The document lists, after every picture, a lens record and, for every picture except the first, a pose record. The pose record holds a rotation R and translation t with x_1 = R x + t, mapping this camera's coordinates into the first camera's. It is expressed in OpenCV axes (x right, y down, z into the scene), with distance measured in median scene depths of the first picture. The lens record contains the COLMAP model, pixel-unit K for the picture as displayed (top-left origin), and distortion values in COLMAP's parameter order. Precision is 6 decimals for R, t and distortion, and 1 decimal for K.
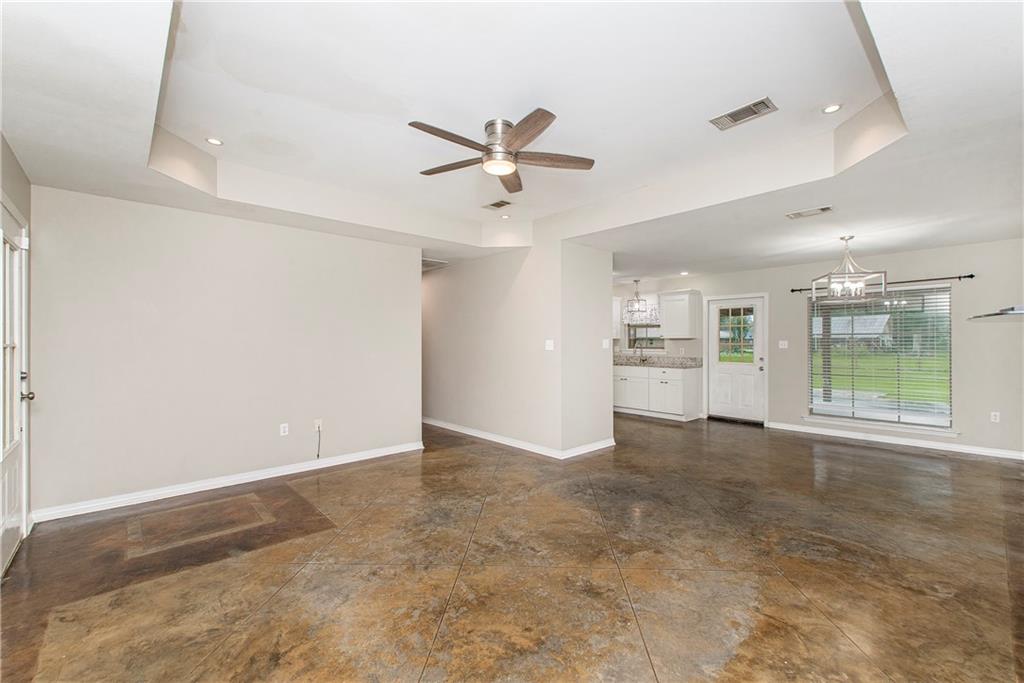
lens RADIAL K [[429.0, 0, 537.3], [0, 429.0, 340.2], [0, 0, 1]] dist [0.016120, -0.003762]
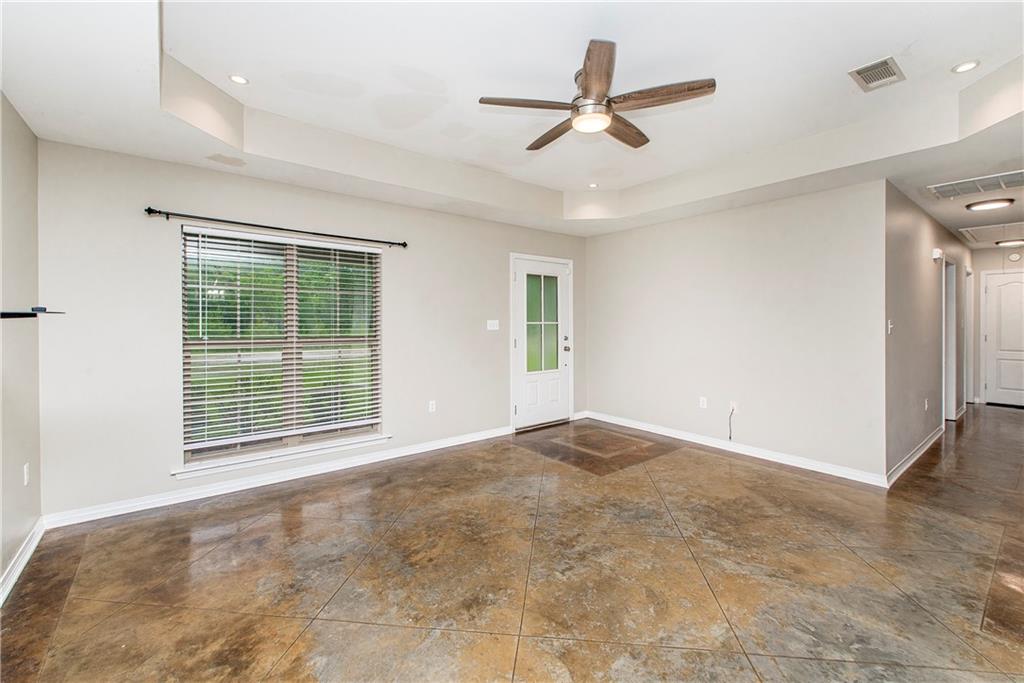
lens RADIAL K [[429.0, 0, 511.7], [0, 429.0, 319.7], [0, 0, 1]] dist [0.016120, -0.003762]
pose [[-0.093473, 0.000493, -0.995622, 0.807872], [0.003866, 0.999993, 0.000132, -0.007190], [0.995614, -0.003837, -0.093474, 0.926704]]
